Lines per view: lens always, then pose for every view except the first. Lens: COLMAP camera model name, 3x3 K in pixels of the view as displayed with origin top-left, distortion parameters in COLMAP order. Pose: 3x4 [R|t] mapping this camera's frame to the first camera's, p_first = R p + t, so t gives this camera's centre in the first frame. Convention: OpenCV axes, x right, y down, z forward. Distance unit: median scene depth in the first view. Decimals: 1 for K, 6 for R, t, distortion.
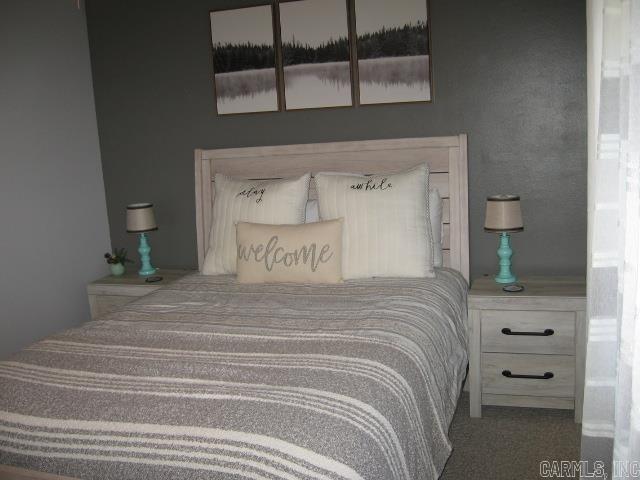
lens RADIAL K [[670.3, 0, 320.0], [0, 670.3, 240.0], [0, 0, 1]] dist [-0.136496, 0.078062]
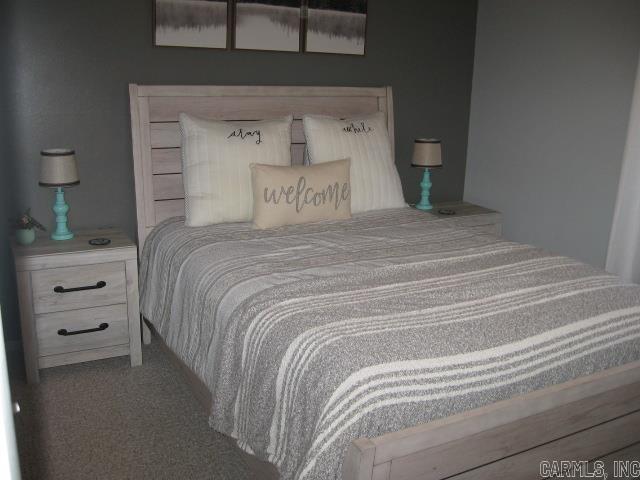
lens RADIAL K [[670.3, 0, 320.0], [0, 670.3, 240.0], [0, 0, 1]] dist [-0.136496, 0.078062]
pose [[0.671602, -0.099413, 0.734212, -0.728324], [0.056480, 0.994943, 0.083053, 0.005768], [-0.738756, -0.014310, 0.673821, 0.282239]]
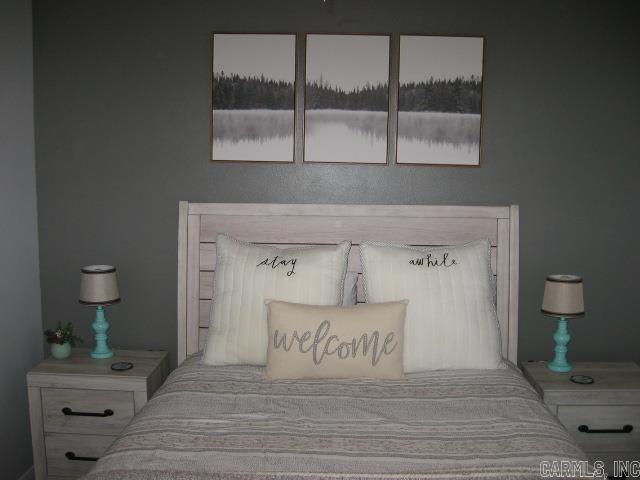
lens RADIAL K [[670.3, 0, 320.0], [0, 670.3, 240.0], [0, 0, 1]] dist [-0.136496, 0.078062]
pose [[0.953748, 0.040310, 0.297891, -0.290921], [-0.021457, 0.997570, -0.066288, -0.045227], [-0.299839, 0.056830, 0.952296, 0.216293]]
